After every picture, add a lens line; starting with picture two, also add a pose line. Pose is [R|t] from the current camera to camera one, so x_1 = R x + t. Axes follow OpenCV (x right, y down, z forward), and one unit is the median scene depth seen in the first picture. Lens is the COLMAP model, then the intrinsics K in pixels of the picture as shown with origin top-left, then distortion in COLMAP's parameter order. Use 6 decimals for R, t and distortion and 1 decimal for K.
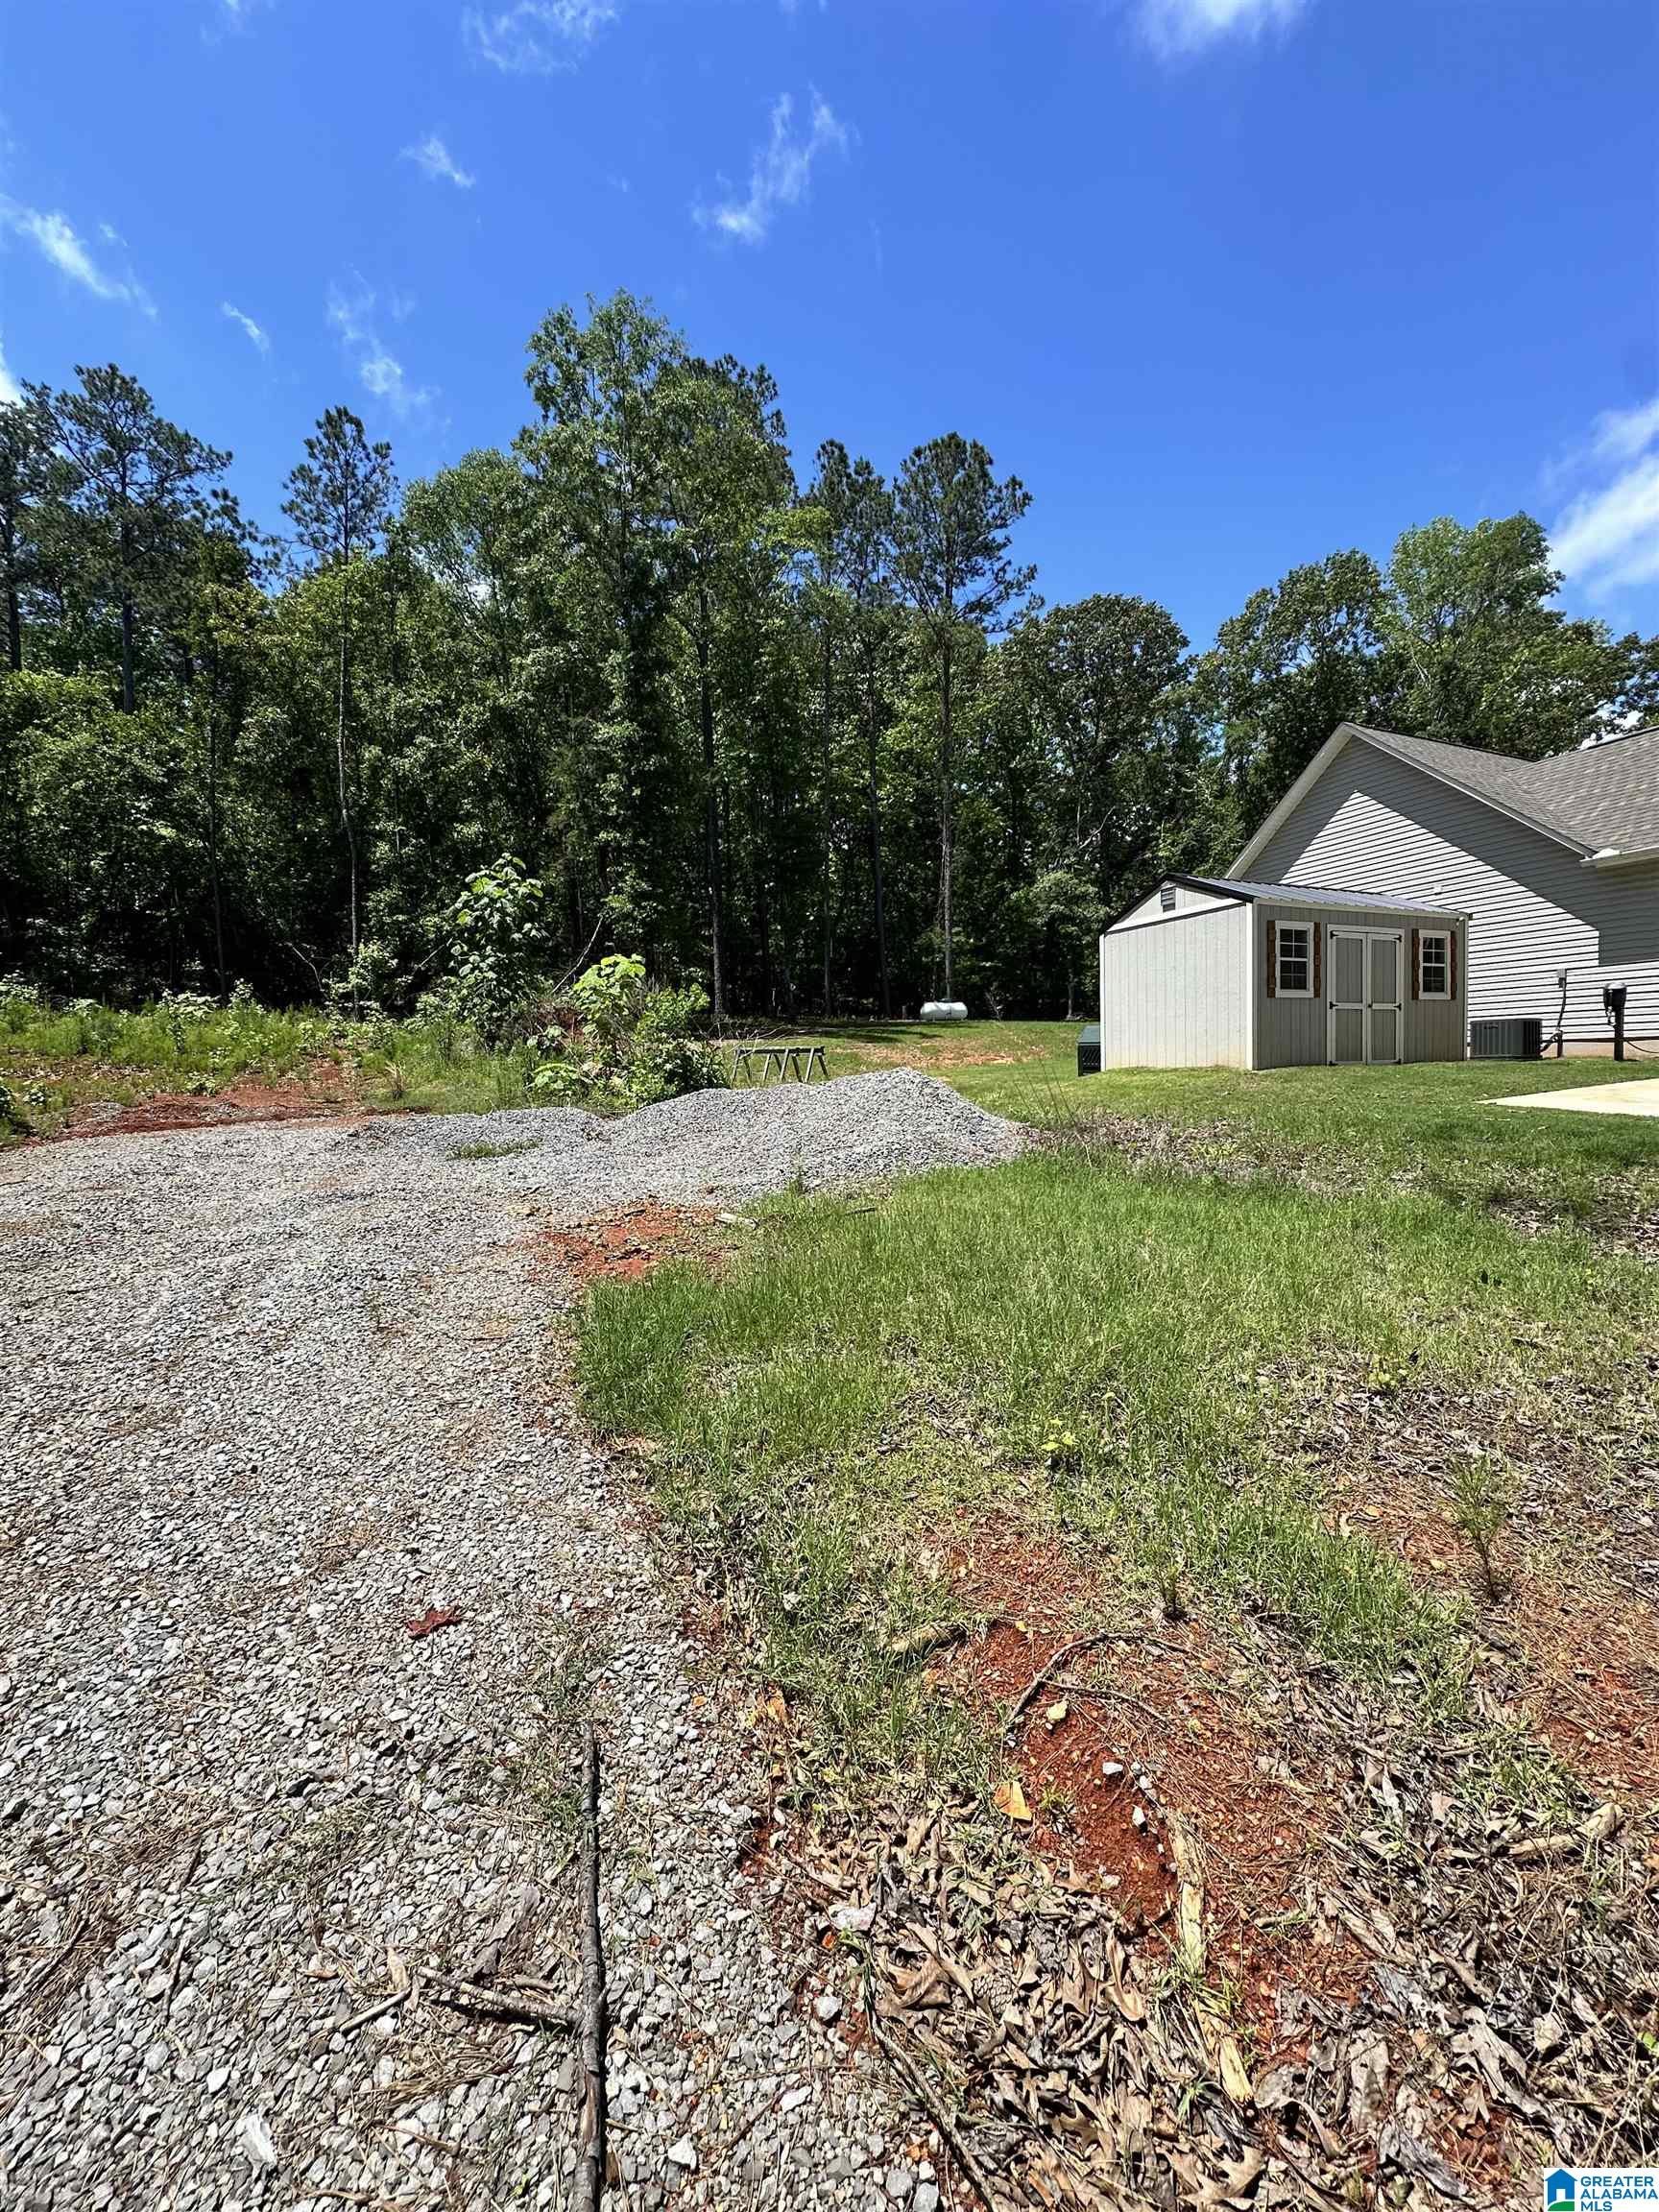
lens RADIAL K [[885.0, 0, 810.7], [0, 885.0, 1114.4], [0, 0, 1]] dist [-0.001378, -0.000257]
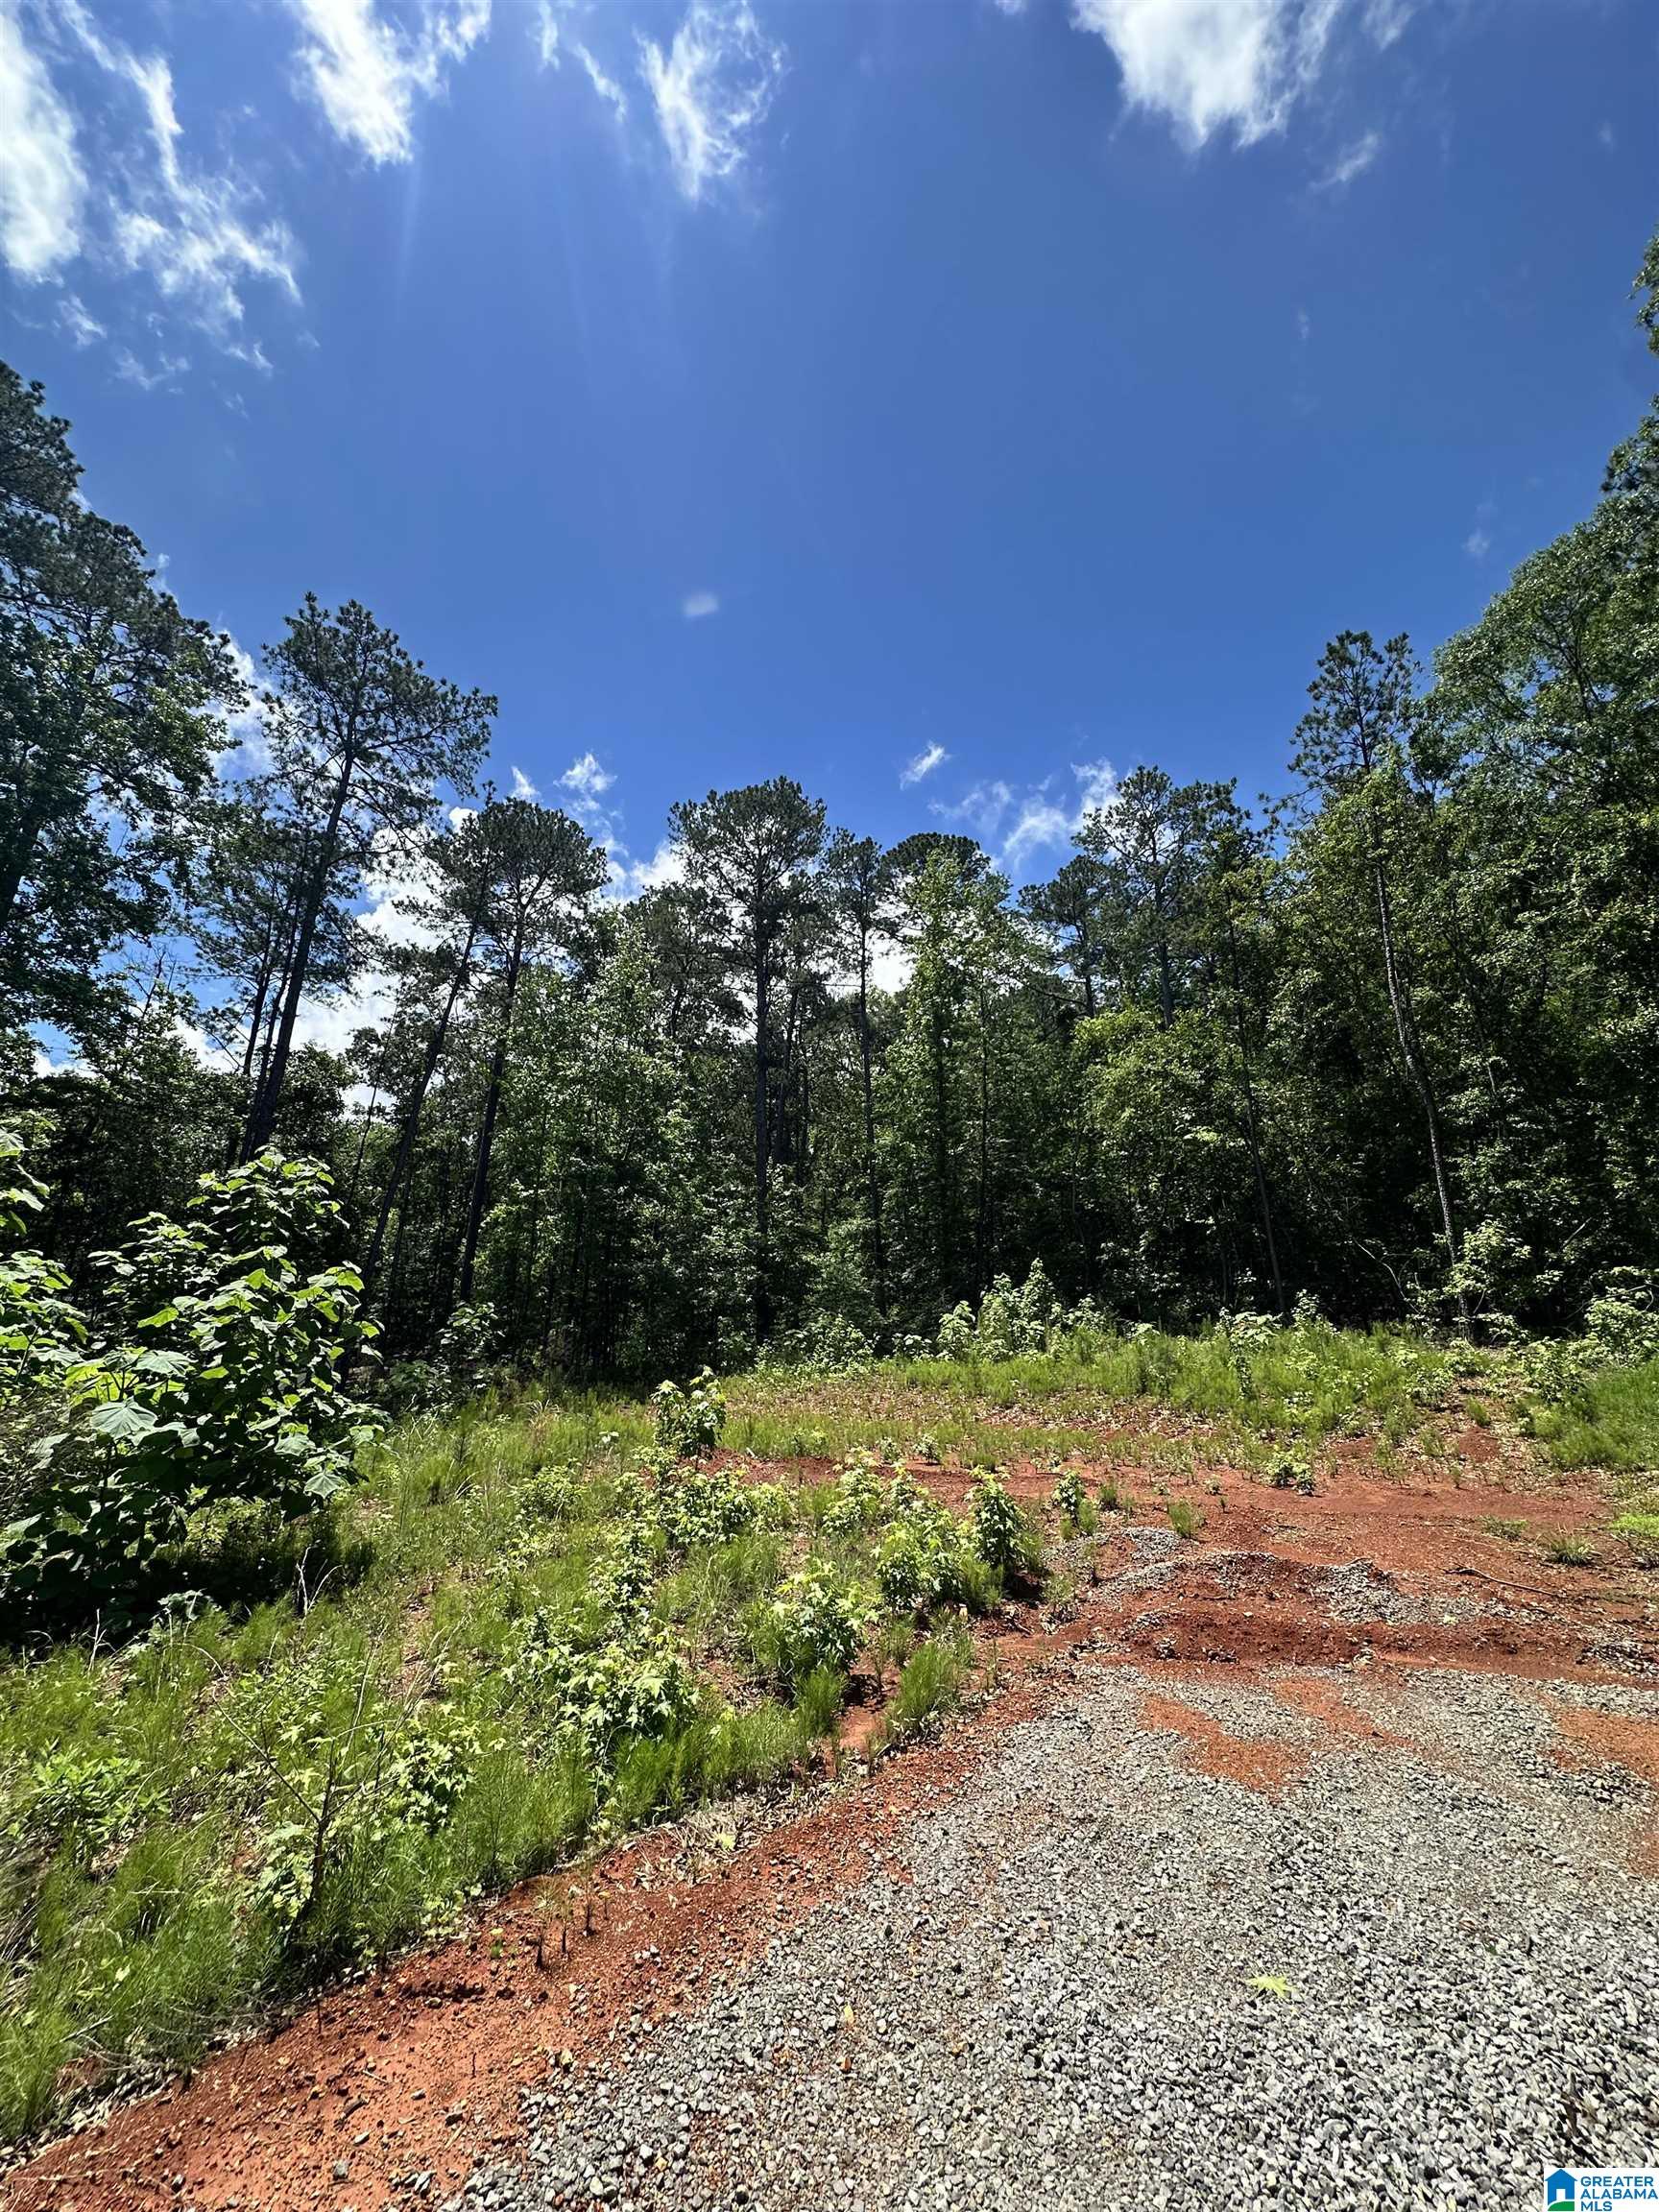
lens RADIAL K [[885.0, 0, 842.2], [0, 885.0, 1092.6], [0, 0, 1]] dist [-0.001378, -0.000257]
pose [[0.526914, -0.242139, -0.814697, -0.181420], [-0.062446, 0.944938, -0.321236, -0.041830], [0.847621, 0.220138, 0.482781, 0.239350]]
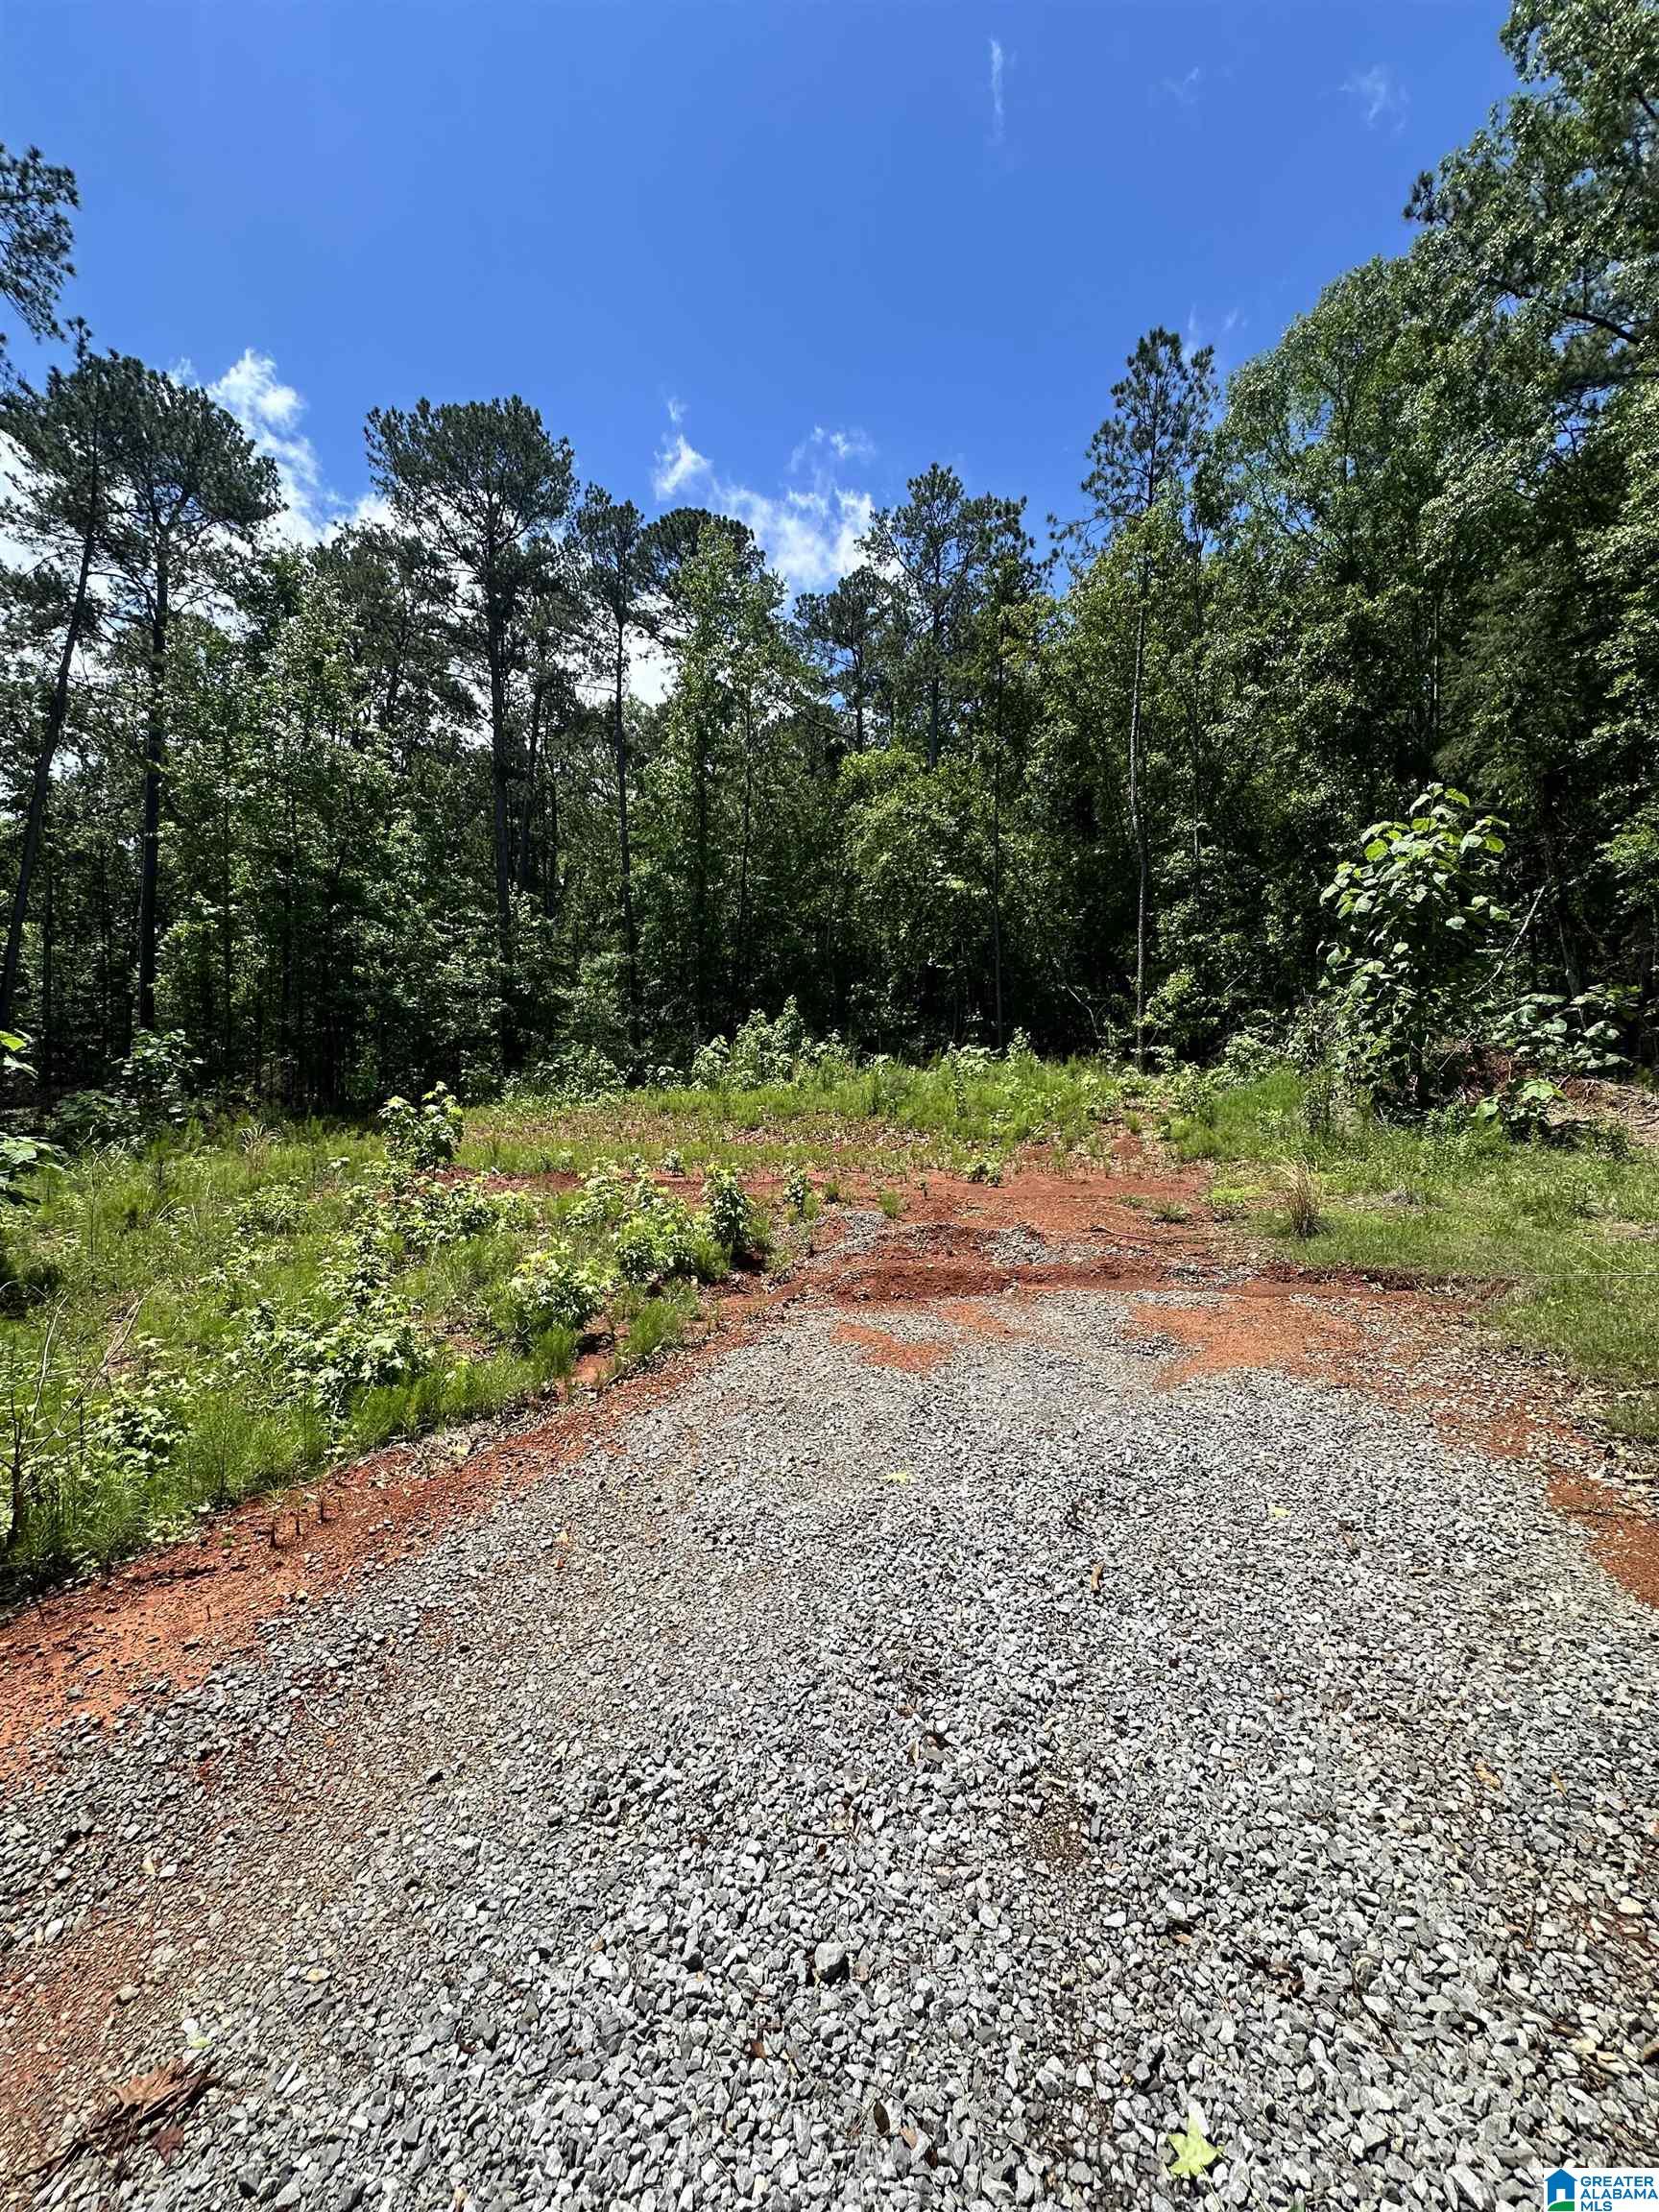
lens RADIAL K [[885.0, 0, 845.2], [0, 885.0, 1104.6], [0, 0, 1]] dist [-0.001378, -0.000257]
pose [[0.735818, 0.007417, -0.677138, -0.177325], [-0.049609, 0.997844, -0.042977, -0.030218], [0.675359, 0.065216, 0.734600, 0.244814]]
